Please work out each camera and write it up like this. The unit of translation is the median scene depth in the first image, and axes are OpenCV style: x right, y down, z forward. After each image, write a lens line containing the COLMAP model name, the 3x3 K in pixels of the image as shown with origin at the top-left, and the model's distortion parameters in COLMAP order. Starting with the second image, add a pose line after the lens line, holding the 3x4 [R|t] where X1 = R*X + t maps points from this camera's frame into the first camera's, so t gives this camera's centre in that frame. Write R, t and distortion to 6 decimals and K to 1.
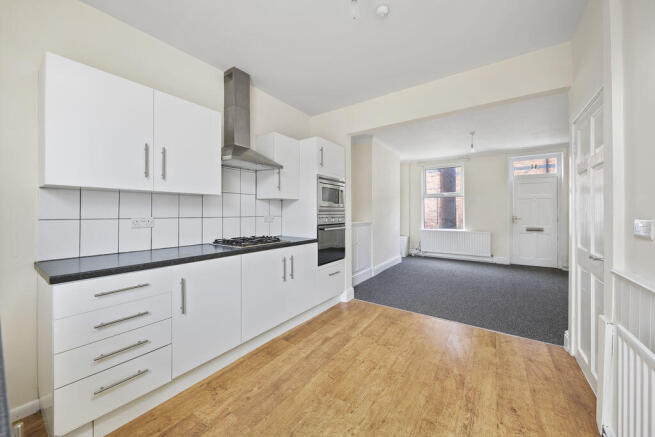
lens RADIAL K [[235.3, 0, 332.2], [0, 235.3, 212.7], [0, 0, 1]] dist [0.001984, -0.000077]
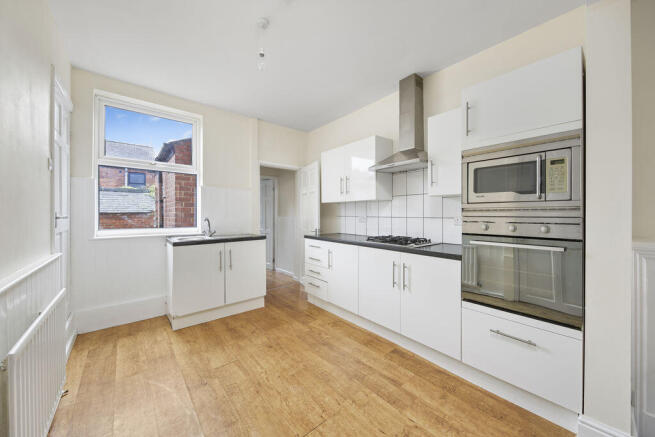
lens RADIAL K [[235.3, 0, 330.2], [0, 235.3, 216.2], [0, 0, 1]] dist [0.001984, -0.000077]
pose [[-0.249441, 0.013876, -0.968291, 0.872397], [-0.000418, 0.999896, 0.014437, -0.003754], [0.968390, 0.004006, -0.249409, 1.143017]]
